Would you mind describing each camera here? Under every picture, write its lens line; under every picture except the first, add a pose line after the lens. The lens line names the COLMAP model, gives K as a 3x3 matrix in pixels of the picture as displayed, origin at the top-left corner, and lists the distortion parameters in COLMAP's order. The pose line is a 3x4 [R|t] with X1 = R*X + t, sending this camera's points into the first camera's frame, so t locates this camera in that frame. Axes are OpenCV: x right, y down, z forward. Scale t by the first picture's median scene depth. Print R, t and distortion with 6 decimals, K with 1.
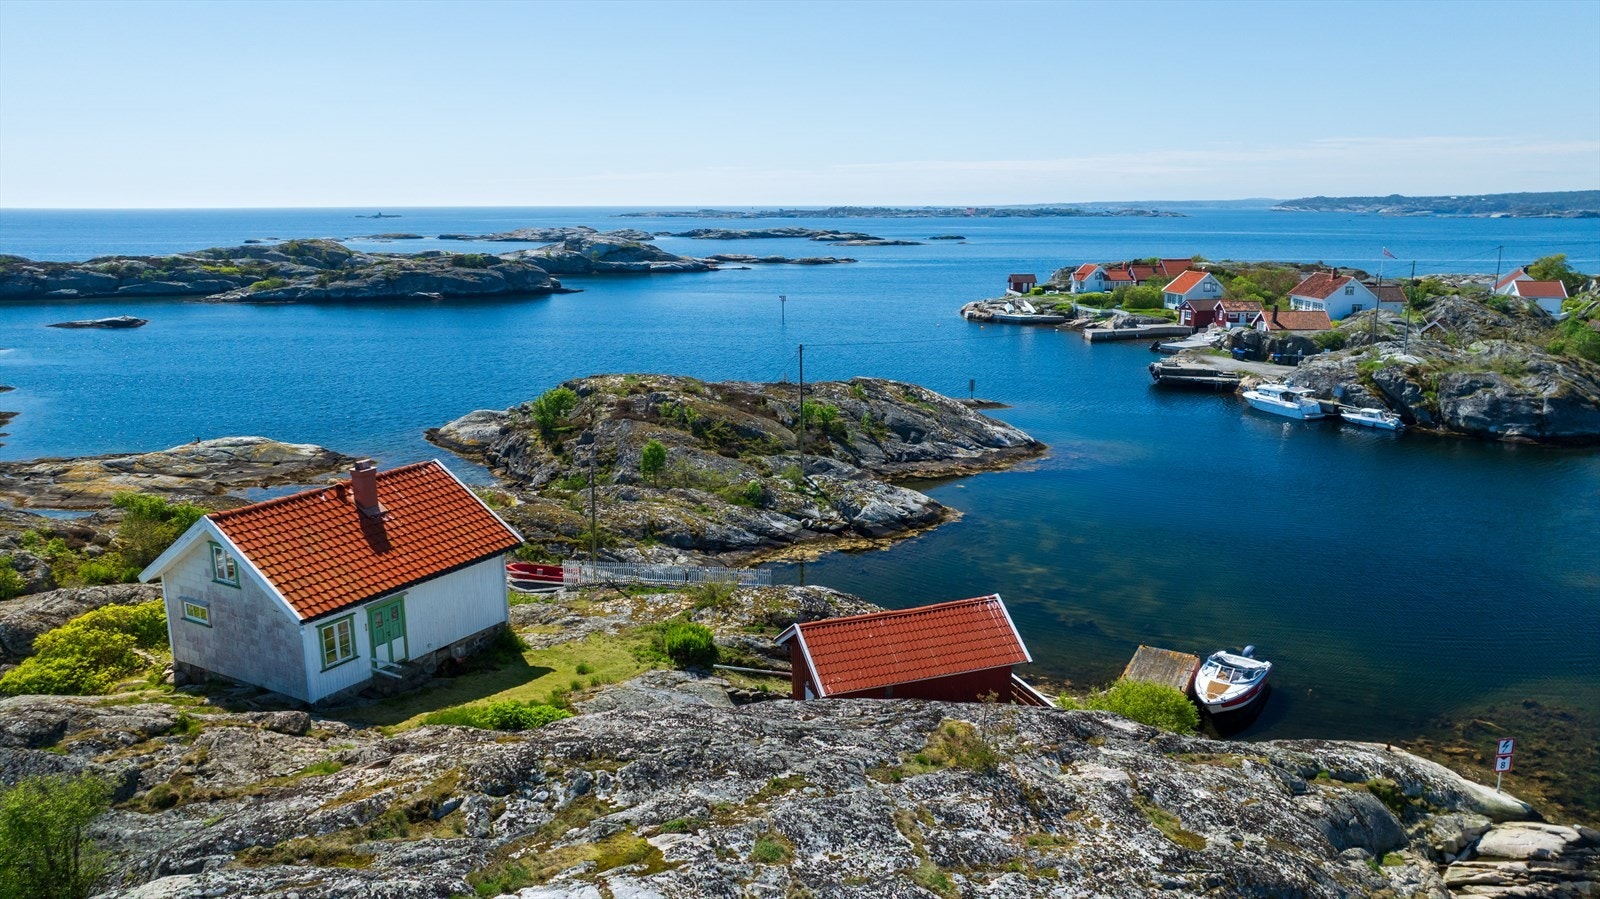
lens RADIAL K [[1125.9, 0, 802.8], [0, 1125.9, 454.7], [0, 0, 1]] dist [-0.024210, 0.017294]
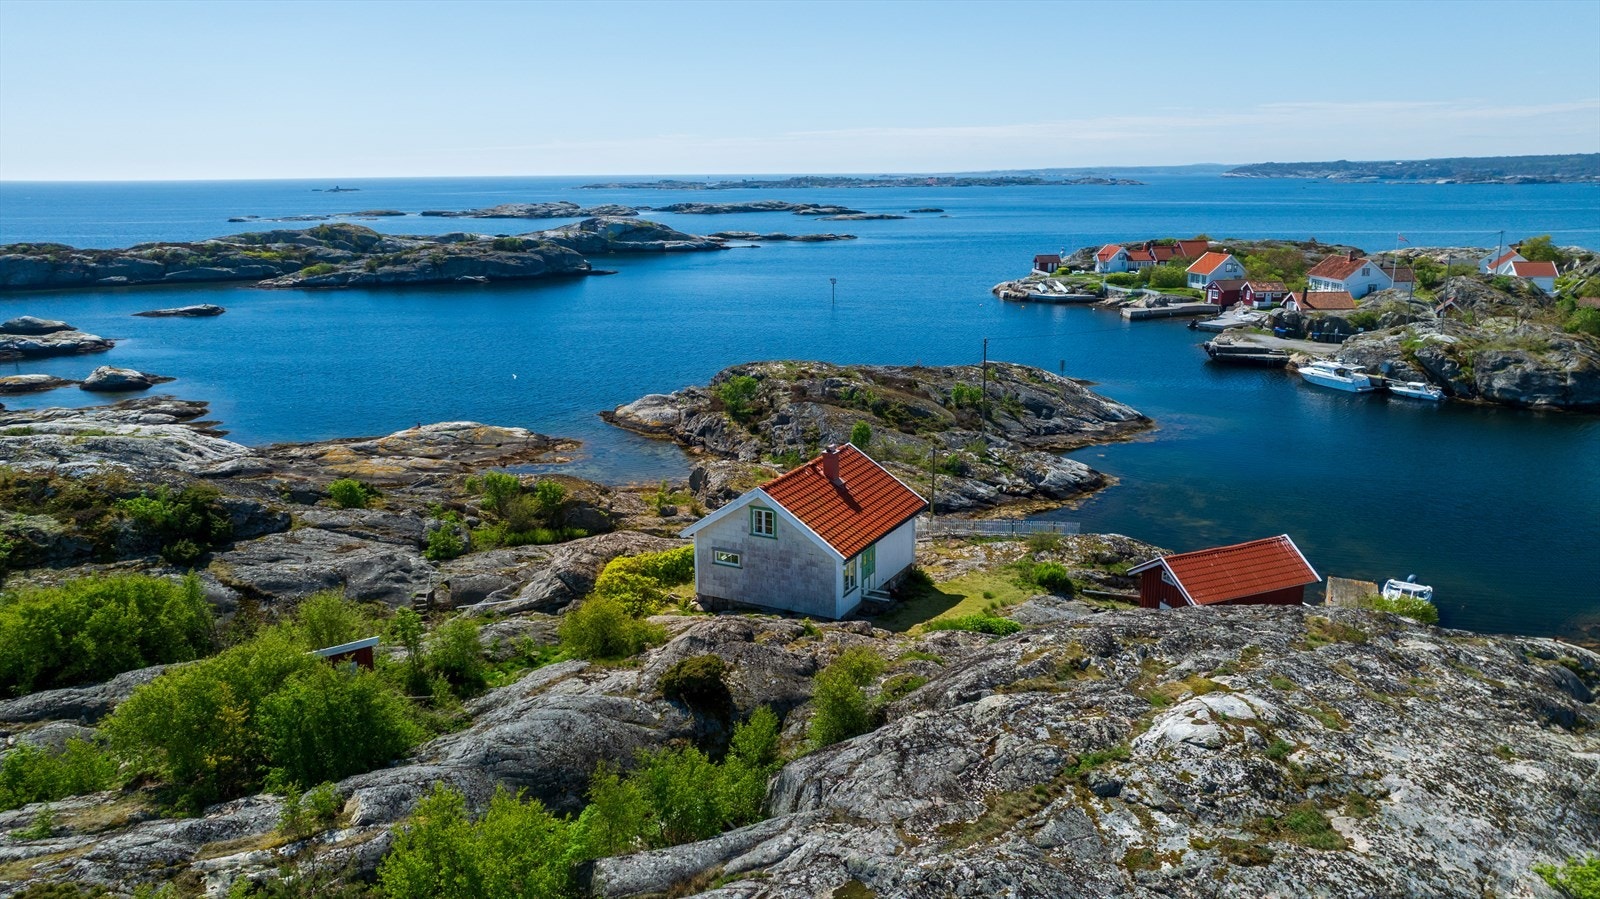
lens RADIAL K [[1125.9, 0, 803.6], [0, 1125.9, 449.2], [0, 0, 1]] dist [-0.024210, 0.017294]
pose [[0.999114, -0.015581, 0.039083, -0.173109], [0.014712, 0.999641, 0.022406, -0.007644], [-0.039418, -0.021811, 0.998985, -0.130350]]
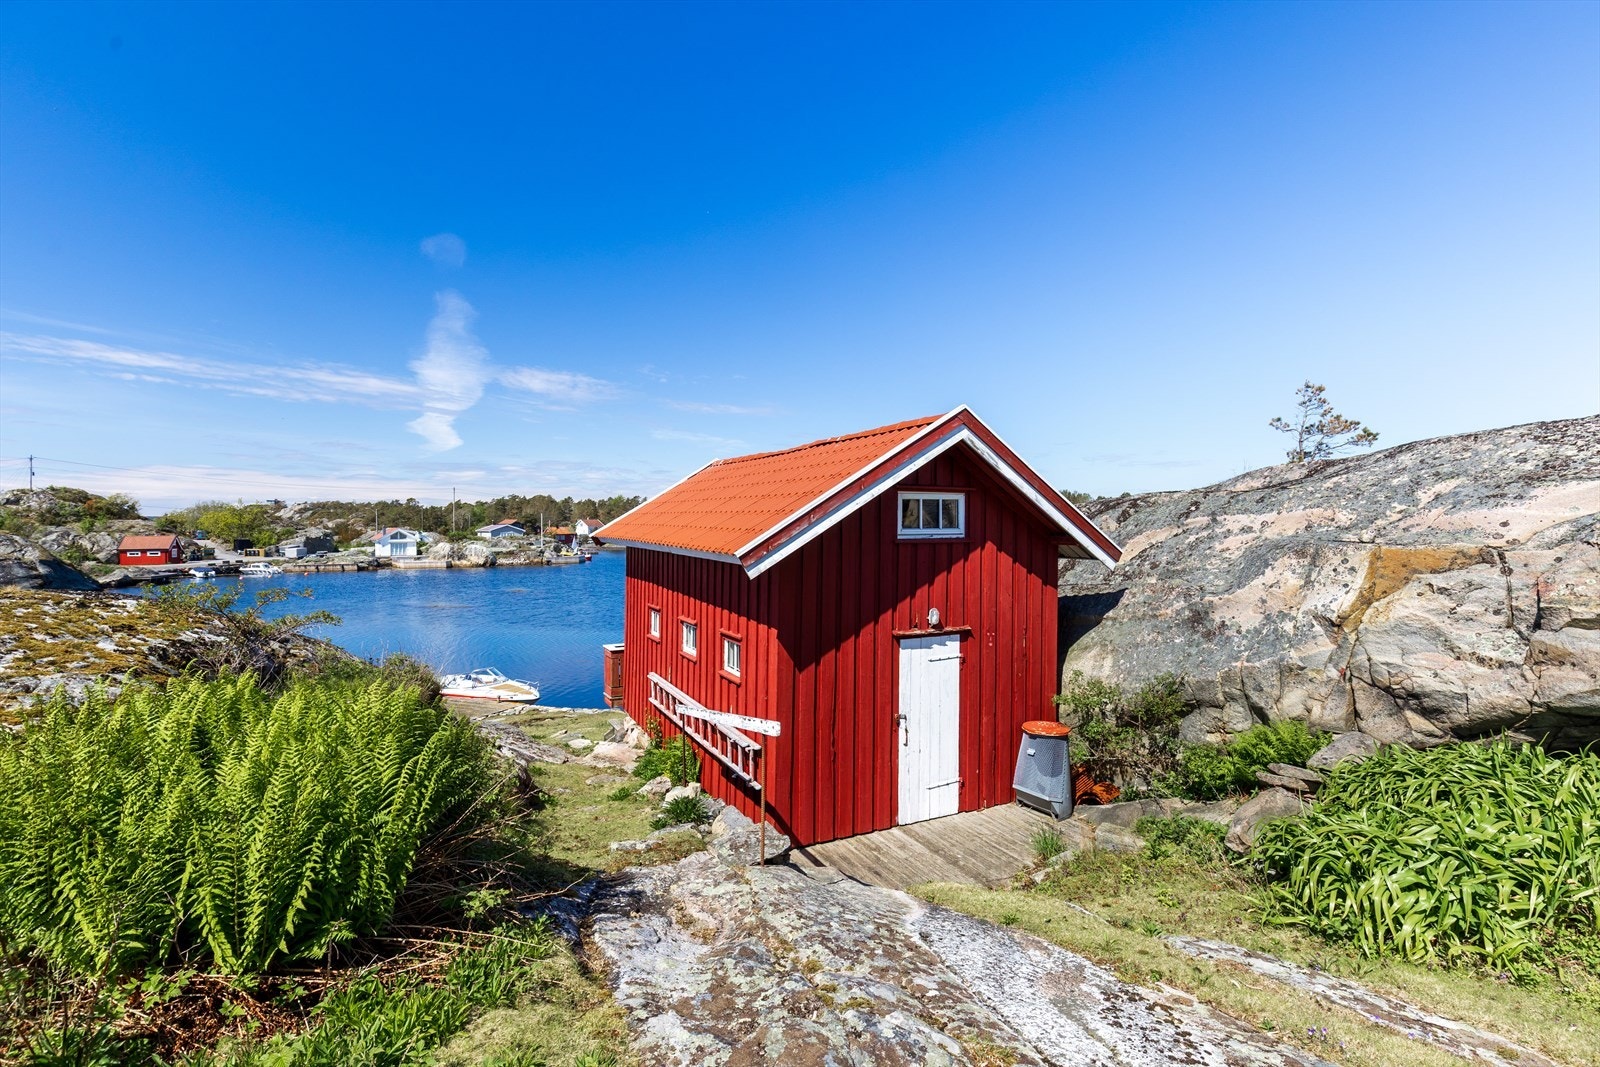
lens RADIAL K [[712.2, 0, 808.0], [0, 712.2, 527.1], [0, 0, 1]] dist [0.003979, 0.000353]
pose [[-0.117685, 0.000838, 0.993051, -0.067251], [0.220719, 0.975008, 0.025334, 0.057299], [-0.968211, 0.222166, -0.114929, 0.370326]]
